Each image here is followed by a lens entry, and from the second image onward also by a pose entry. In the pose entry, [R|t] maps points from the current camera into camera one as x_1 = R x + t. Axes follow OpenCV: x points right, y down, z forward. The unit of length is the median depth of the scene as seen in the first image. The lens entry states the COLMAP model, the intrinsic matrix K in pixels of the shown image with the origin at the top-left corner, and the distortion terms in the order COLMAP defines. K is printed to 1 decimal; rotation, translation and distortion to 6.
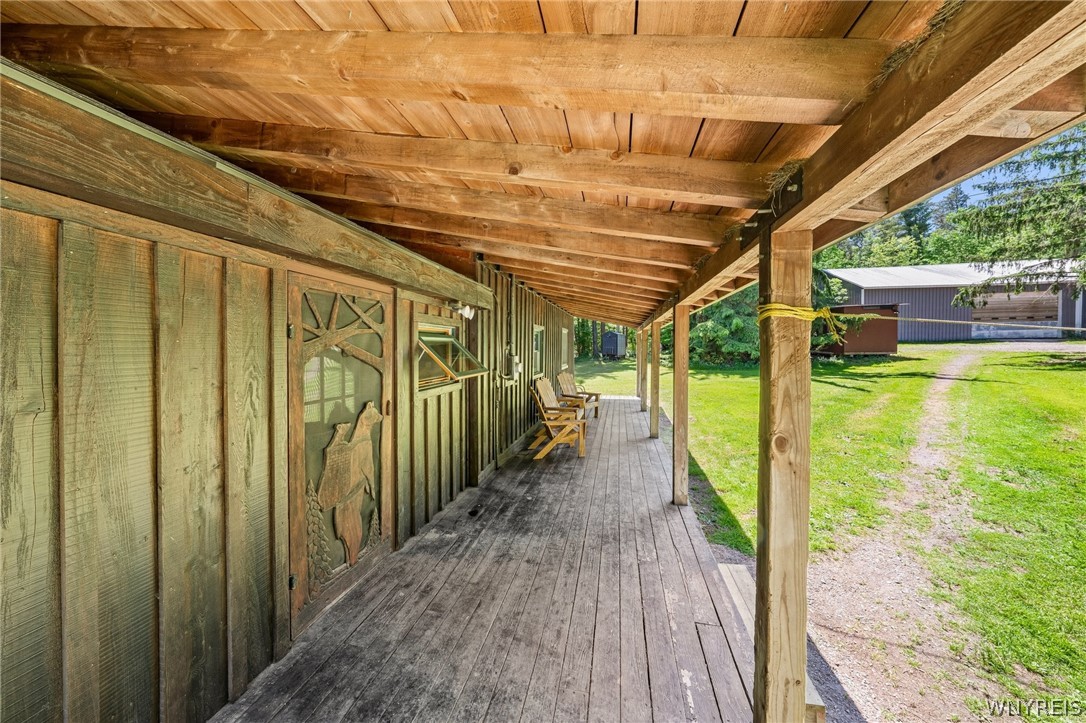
lens RADIAL K [[374.3, 0, 542.6], [0, 374.3, 353.3], [0, 0, 1]] dist [-0.010314, -0.000053]
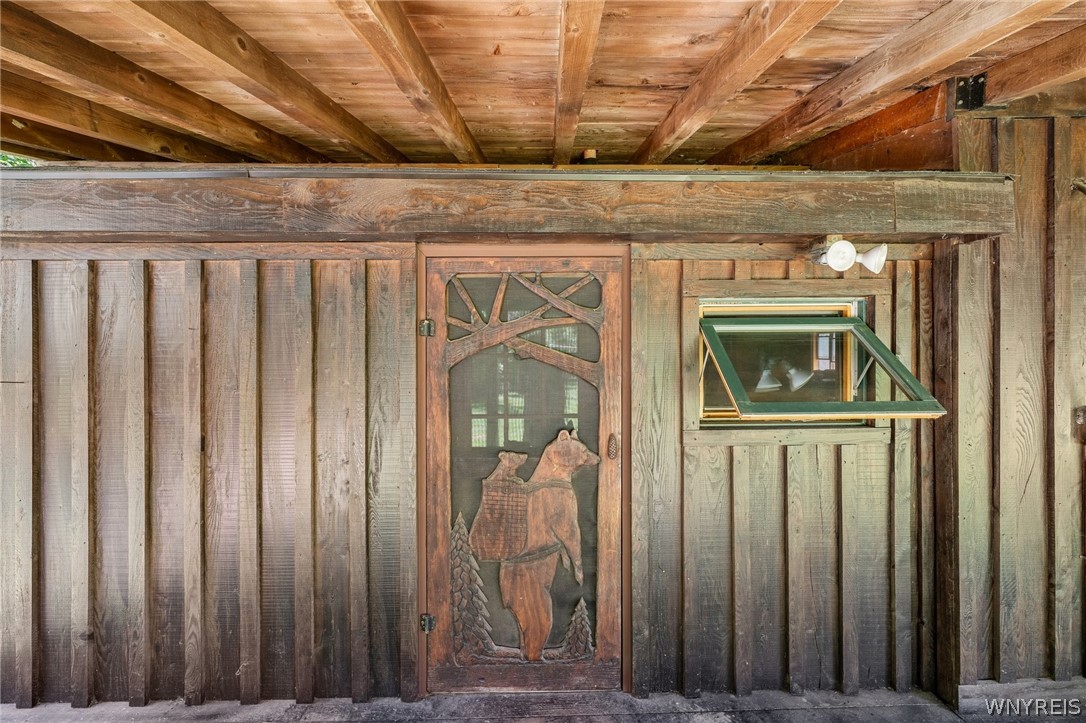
lens RADIAL K [[412.4, 0, 544.2], [0, 412.4, 357.4], [0, 0, 1]] dist [-0.004245, -0.000256]
pose [[0.212585, 0.001156, -0.977142, 0.243134], [-0.009597, 0.999954, -0.000905, 0.004754], [0.977095, 0.009570, 0.212586, 0.850364]]
